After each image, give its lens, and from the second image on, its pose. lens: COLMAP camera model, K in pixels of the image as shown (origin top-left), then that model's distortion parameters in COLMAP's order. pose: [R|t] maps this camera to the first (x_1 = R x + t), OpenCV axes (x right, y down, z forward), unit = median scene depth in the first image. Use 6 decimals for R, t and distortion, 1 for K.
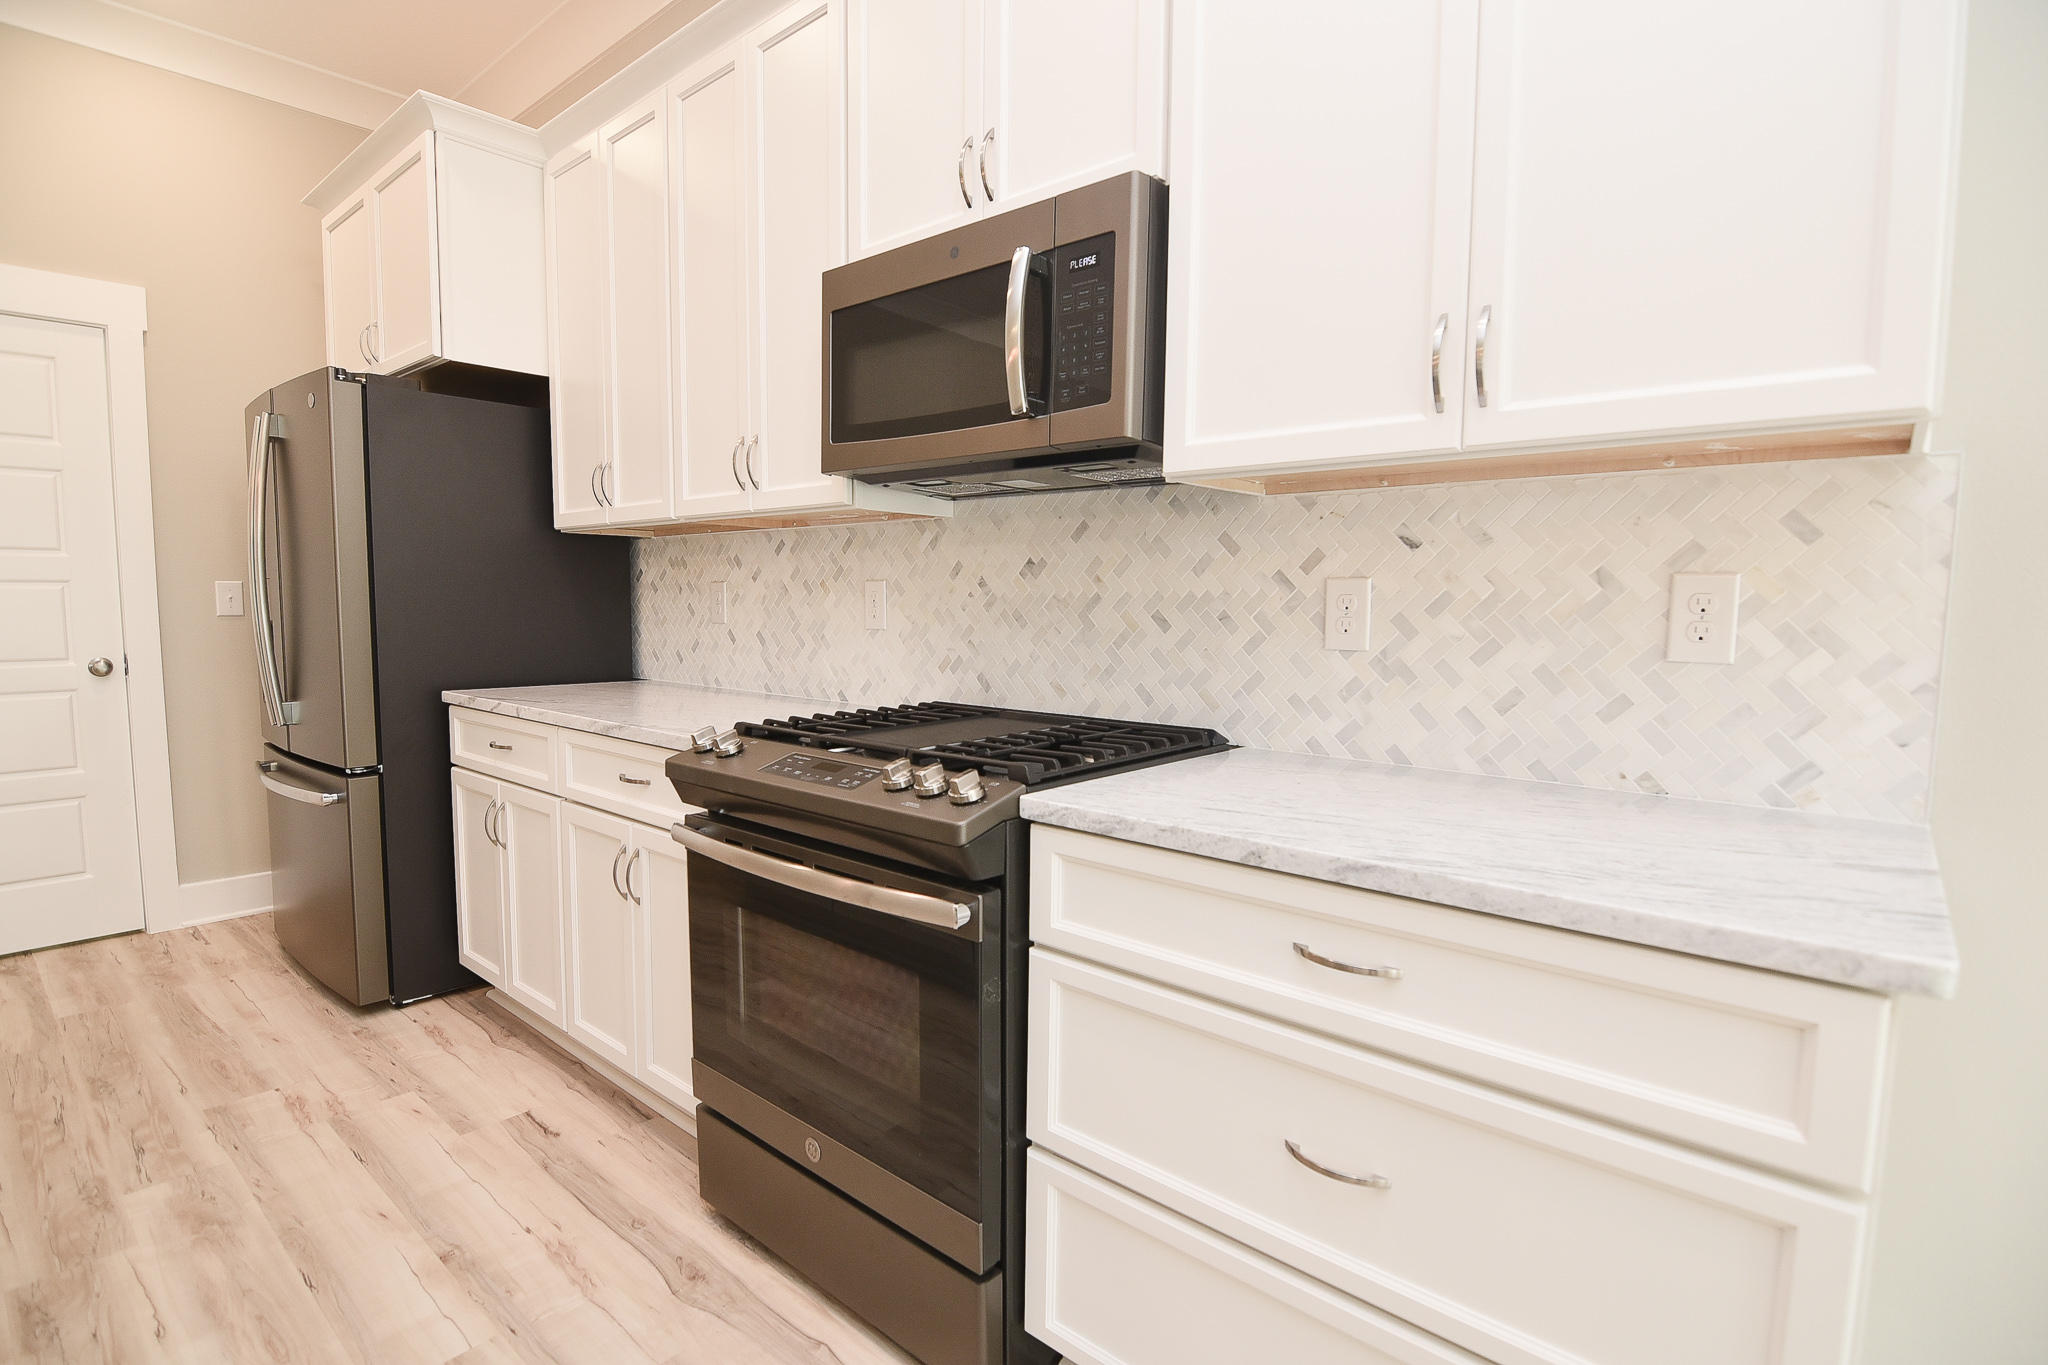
lens RADIAL K [[988.2, 0, 1018.5], [0, 988.2, 684.4], [0, 0, 1]] dist [-0.007874, -0.009427]
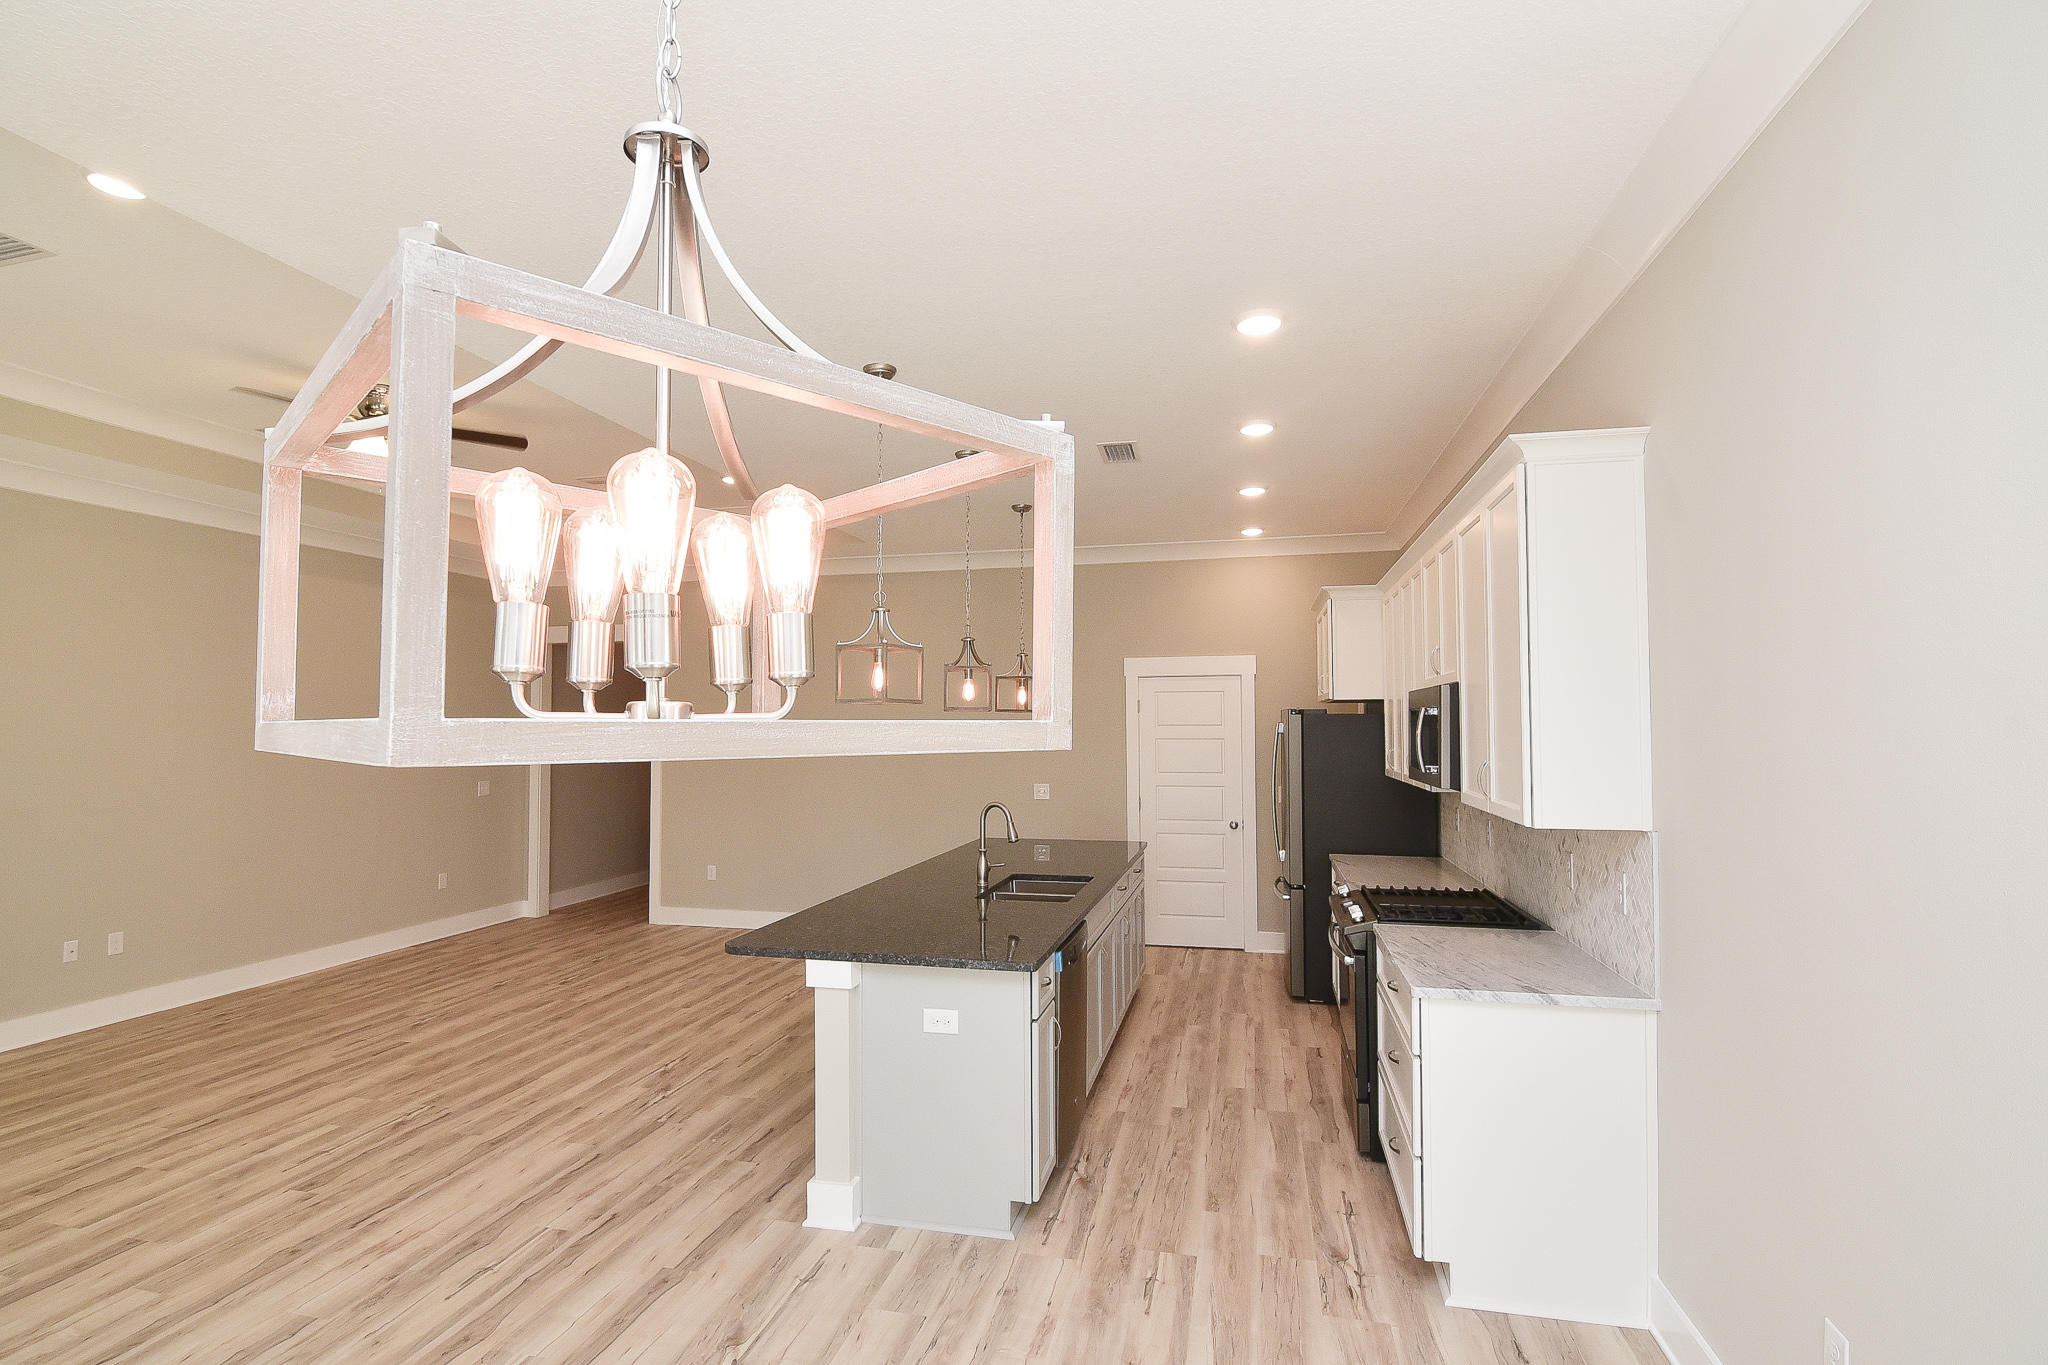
lens RADIAL K [[988.2, 0, 1013.3], [0, 988.2, 685.8], [0, 0, 1]] dist [-0.007874, -0.009427]
pose [[0.462015, -0.046680, -0.885643, 1.411965], [-0.071626, 0.993388, -0.089724, -0.160069], [0.883975, 0.104889, 0.455617, -0.857448]]
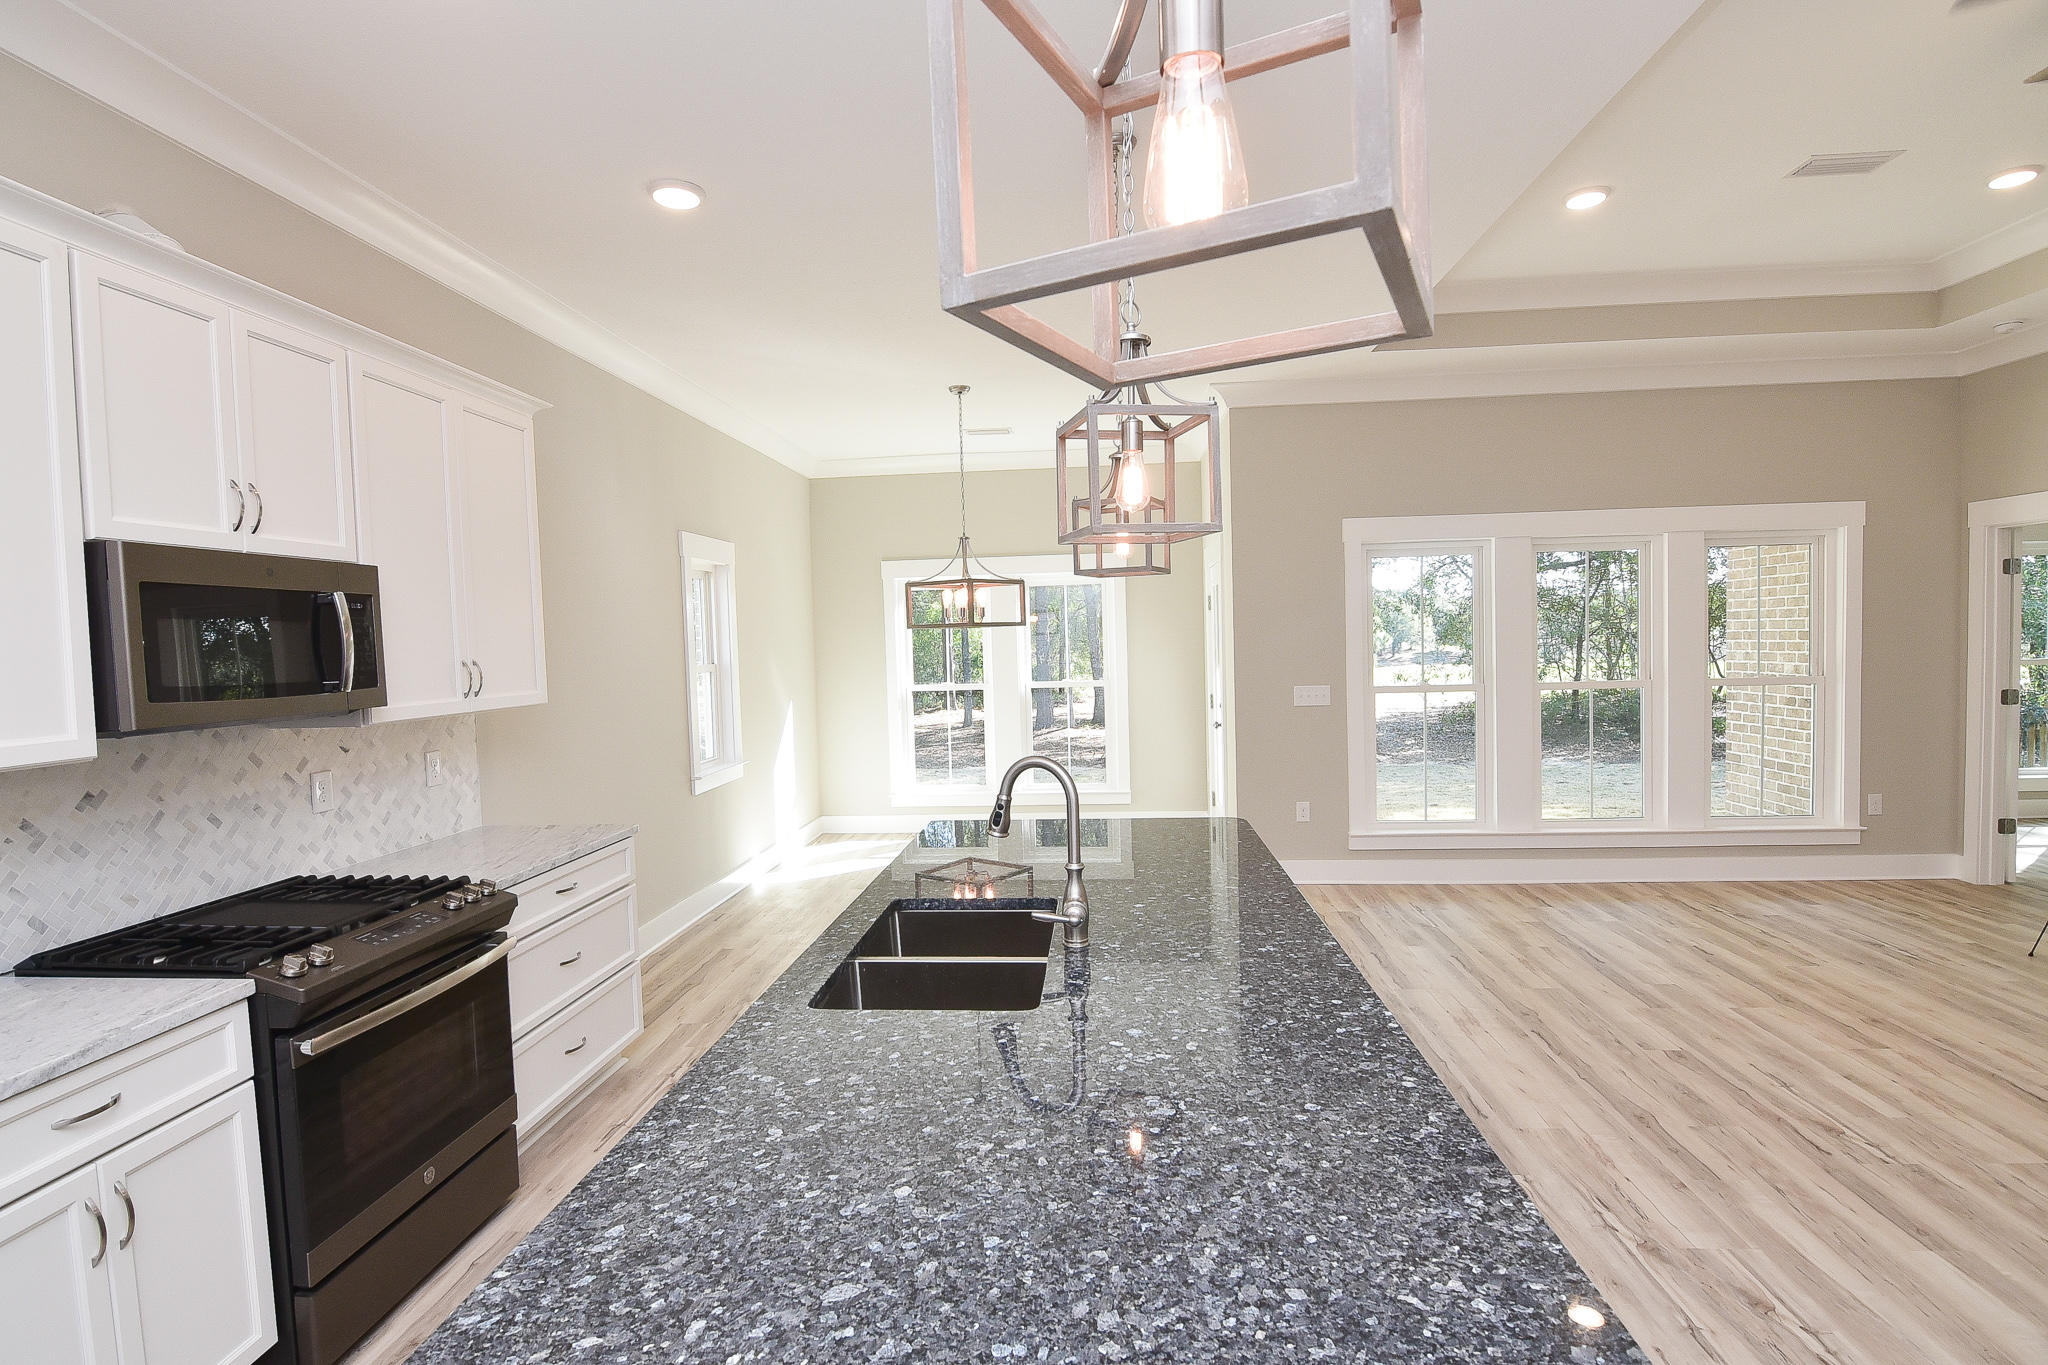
lens RADIAL K [[988.2, 0, 1010.9], [0, 988.2, 688.3], [0, 0, 1]] dist [-0.007874, -0.009427]
pose [[-0.584552, -0.031002, 0.810763, -1.597188], [0.095043, 0.989774, 0.106372, -0.284808], [-0.805770, 0.139237, -0.575628, 0.862296]]
